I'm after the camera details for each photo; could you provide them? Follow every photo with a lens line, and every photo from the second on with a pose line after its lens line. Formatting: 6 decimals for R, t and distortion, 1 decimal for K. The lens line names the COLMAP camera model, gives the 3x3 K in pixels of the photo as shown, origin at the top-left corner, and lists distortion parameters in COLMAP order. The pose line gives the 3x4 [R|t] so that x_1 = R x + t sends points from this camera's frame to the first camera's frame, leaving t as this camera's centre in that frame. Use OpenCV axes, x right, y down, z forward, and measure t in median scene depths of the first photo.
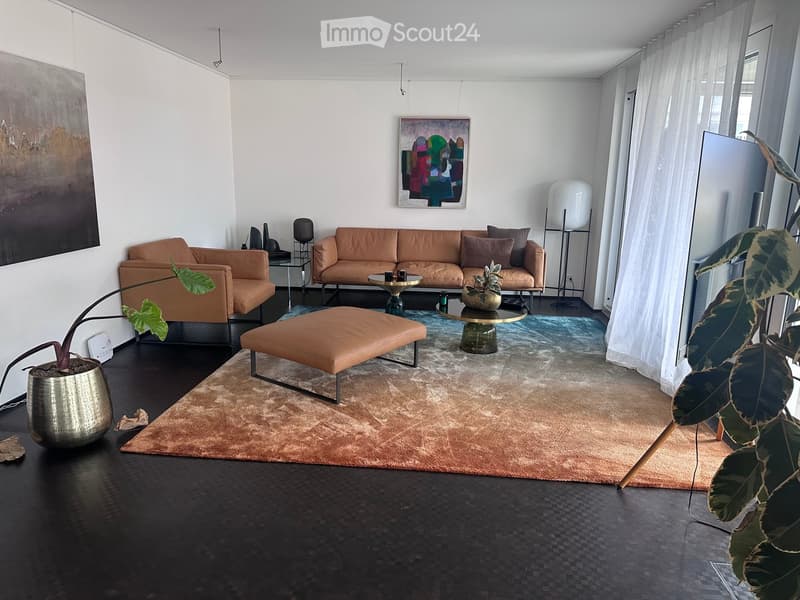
lens RADIAL K [[553.4, 0, 396.1], [0, 553.4, 302.6], [0, 0, 1]] dist [0.116974, -0.177289]
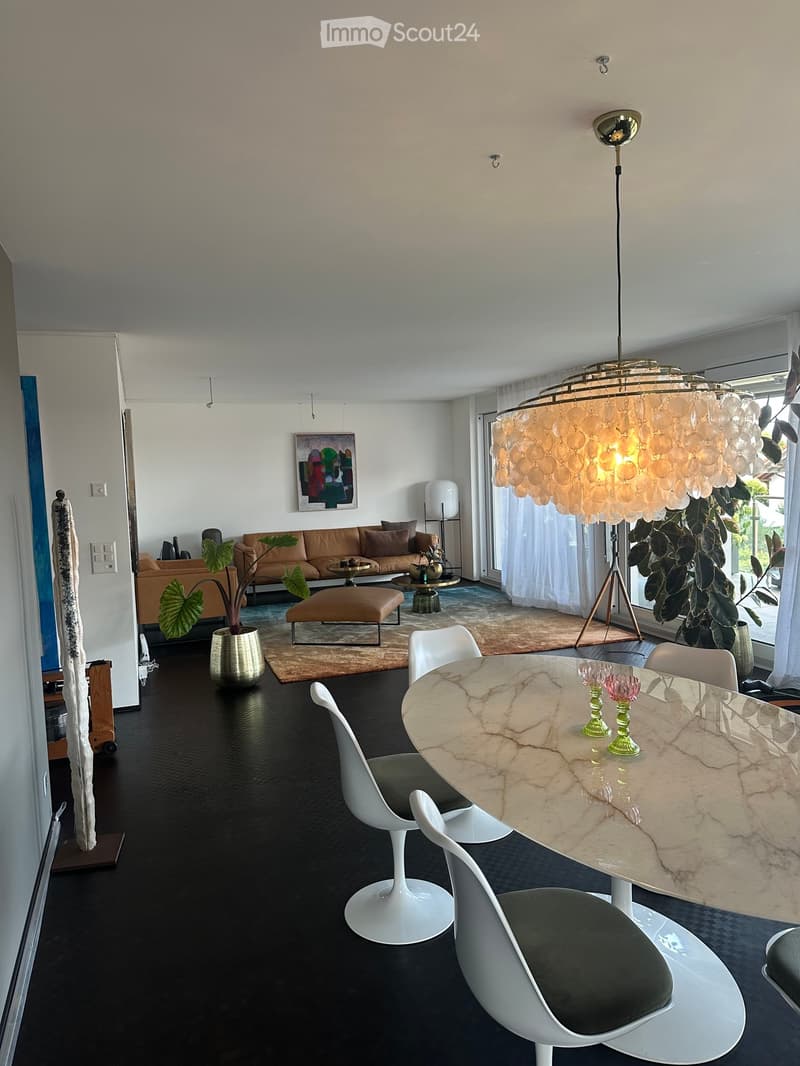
lens RADIAL K [[737.4, 0, 396.7], [0, 737.4, 532.3], [0, 0, 1]] dist [0.116974, -0.177289]
pose [[0.905726, -0.081847, 0.415886, -0.443629], [0.141494, 0.983279, -0.114639, 0.065637], [-0.399549, 0.162677, 0.902162, -0.399608]]
